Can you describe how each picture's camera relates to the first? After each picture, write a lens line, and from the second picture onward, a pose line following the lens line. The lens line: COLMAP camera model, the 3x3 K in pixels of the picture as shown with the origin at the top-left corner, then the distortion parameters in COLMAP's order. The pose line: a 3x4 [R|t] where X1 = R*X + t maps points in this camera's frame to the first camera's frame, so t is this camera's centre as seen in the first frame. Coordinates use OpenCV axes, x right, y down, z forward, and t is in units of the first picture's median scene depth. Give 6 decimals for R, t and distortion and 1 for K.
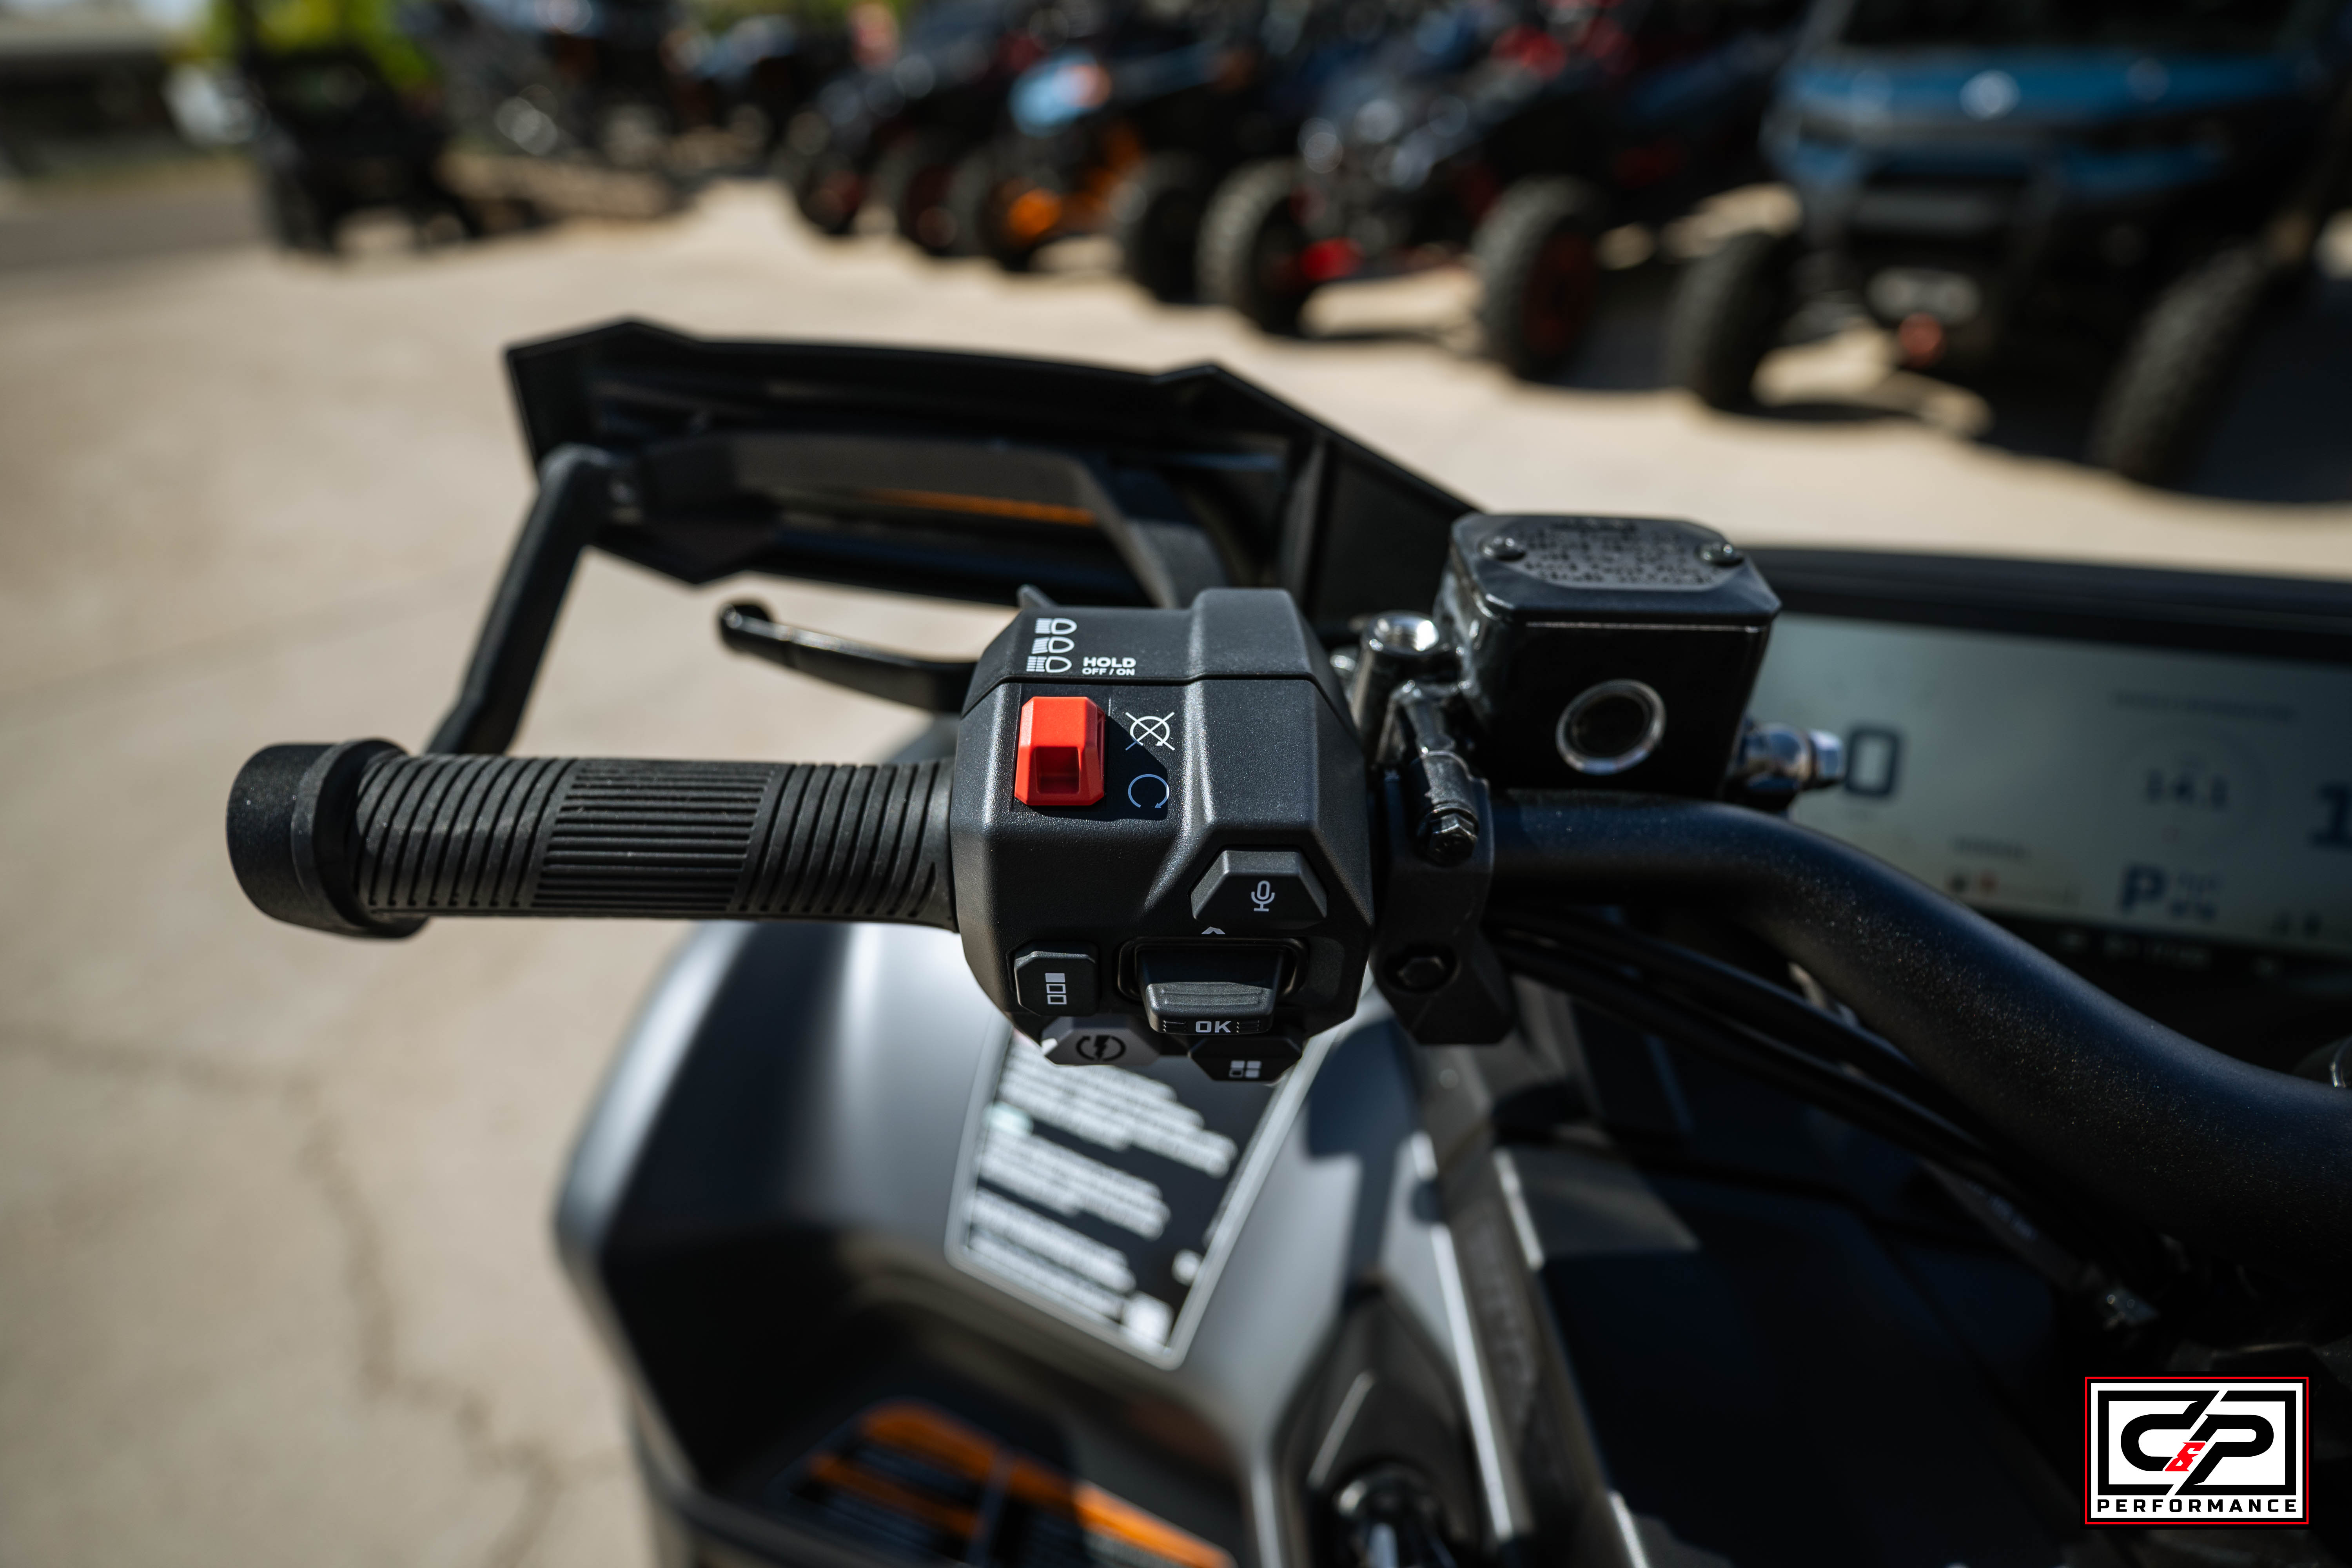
lens RADIAL K [[1157.2, 0, 1176.0], [0, 1157.2, 789.7], [0, 0, 1]] dist [-0.063648, 0.026699]
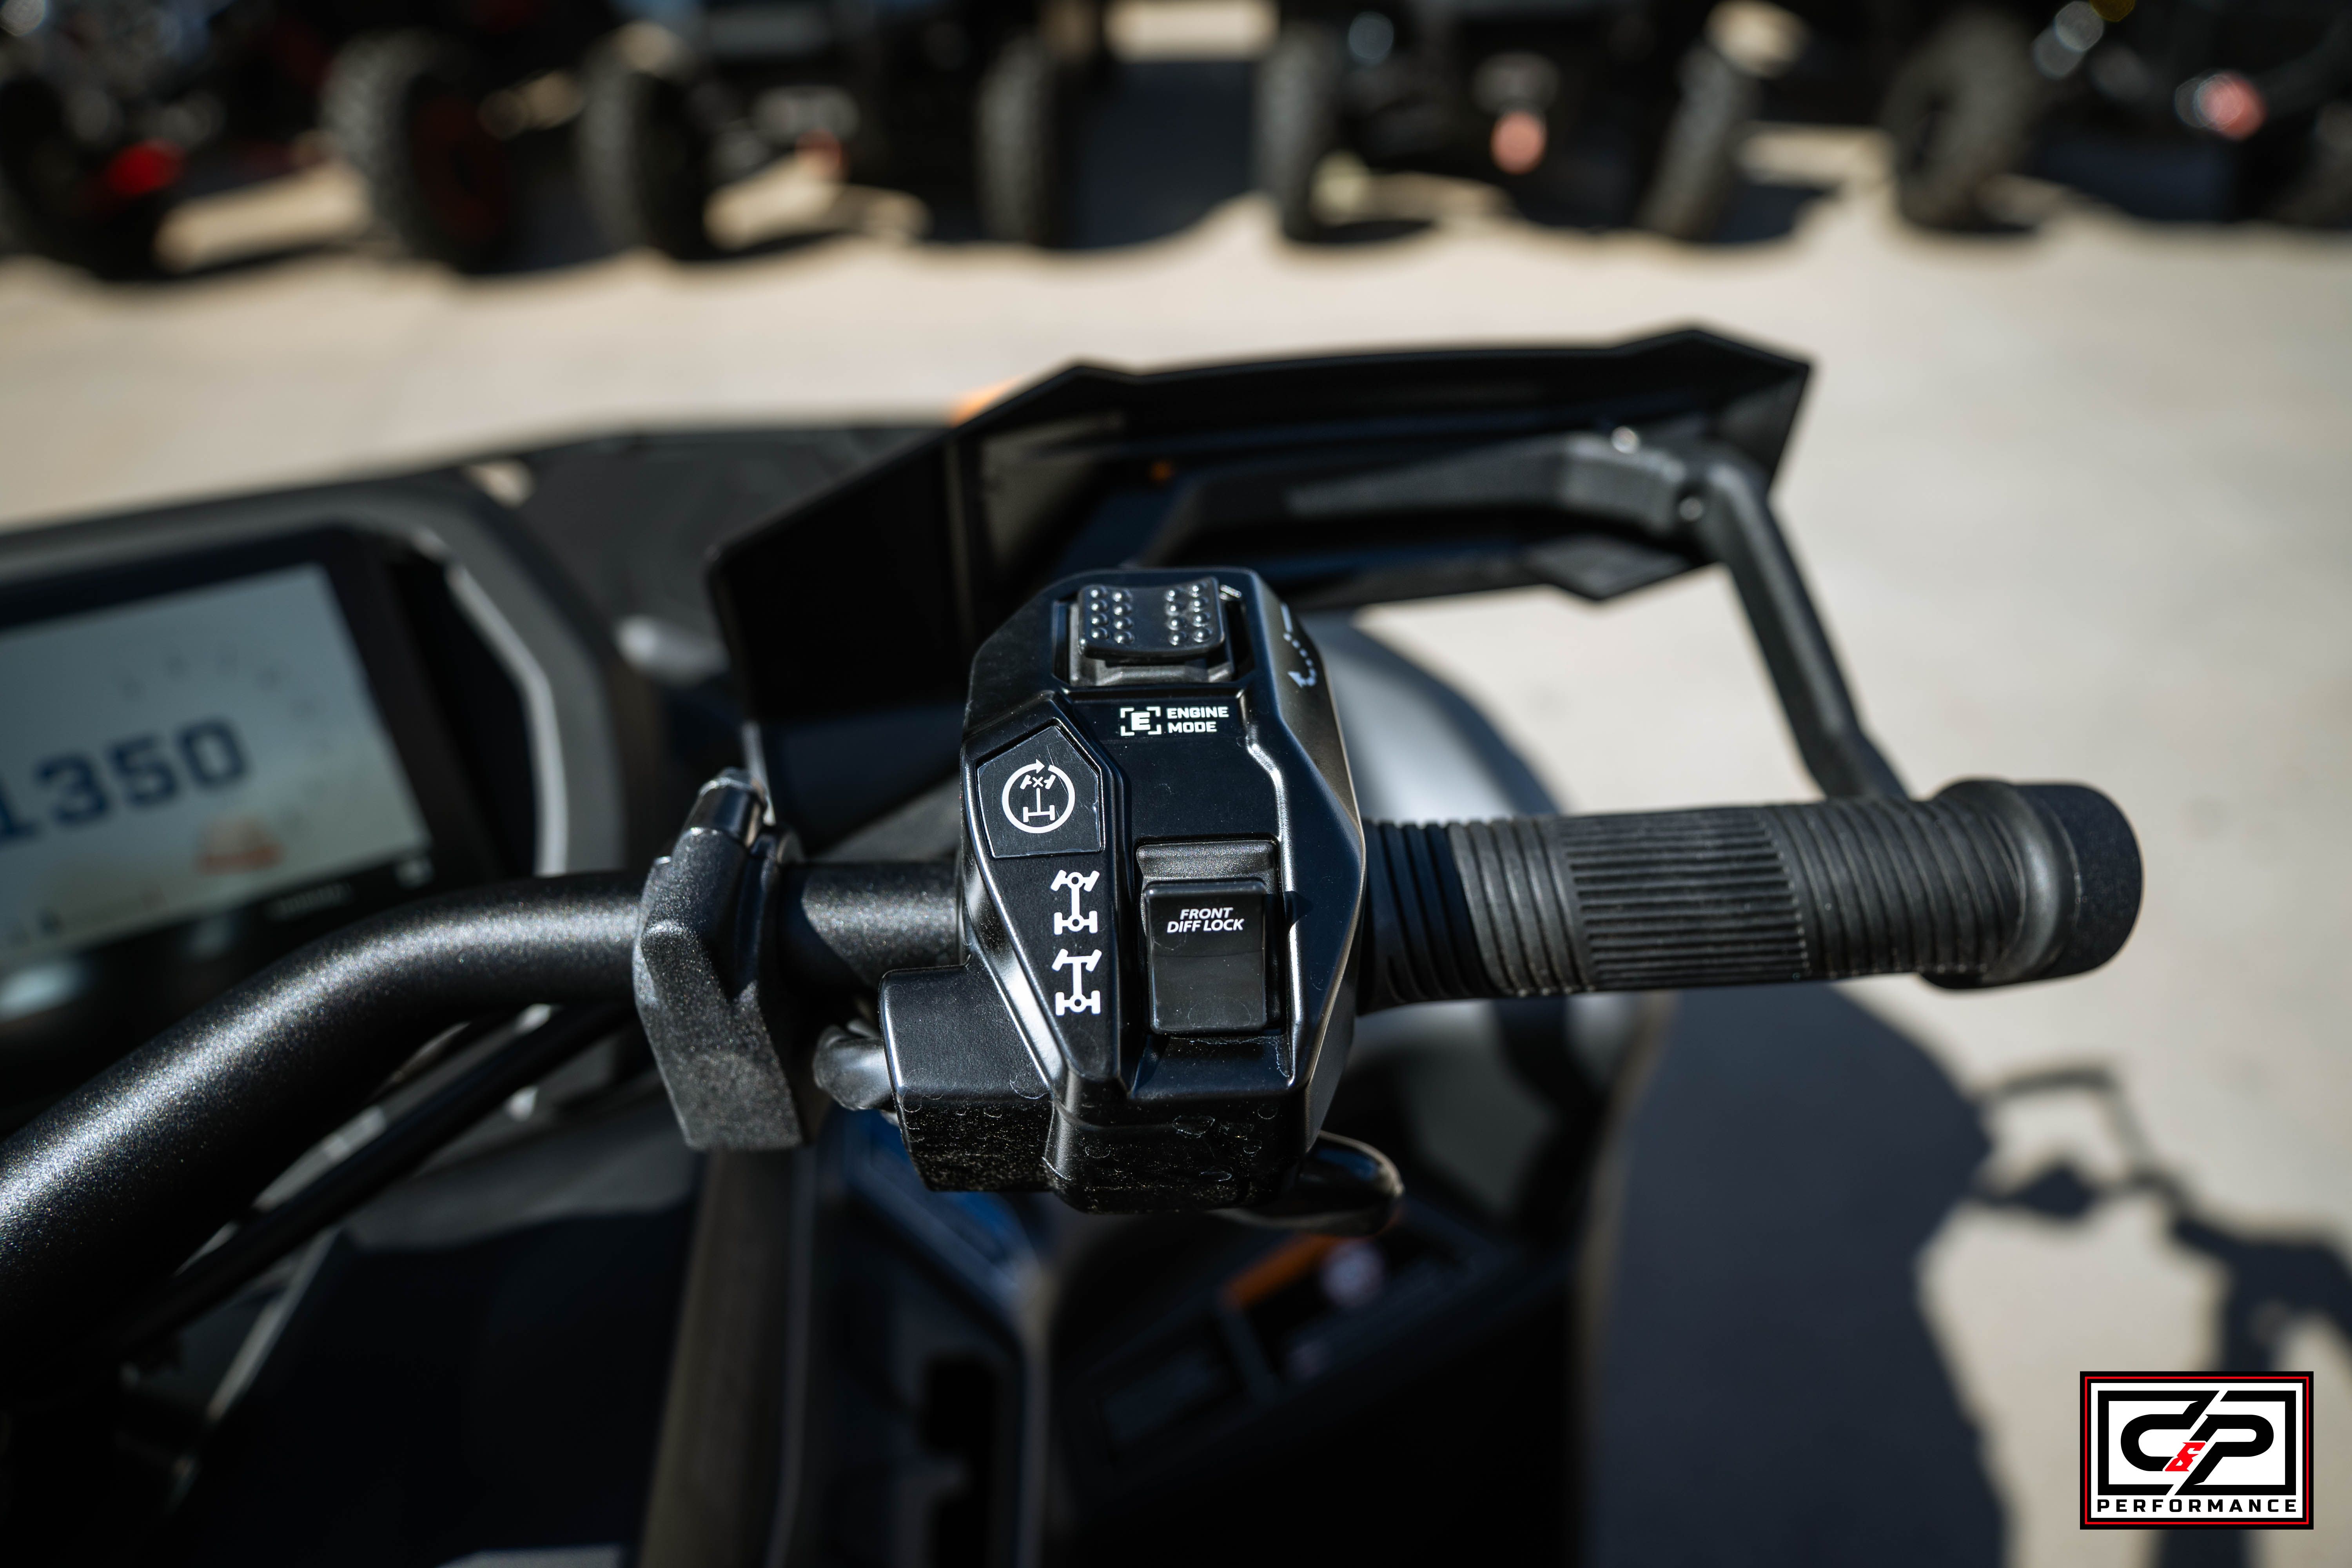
lens RADIAL K [[1157.2, 0, 1179.2], [0, 1157.2, 792.6], [0, 0, 1]] dist [-0.063648, 0.026699]
pose [[0.735984, -0.431134, 0.521968, 0.839263], [0.367143, 0.901960, 0.227321, 0.100406], [-0.568800, 0.024333, 0.822116, -0.273107]]
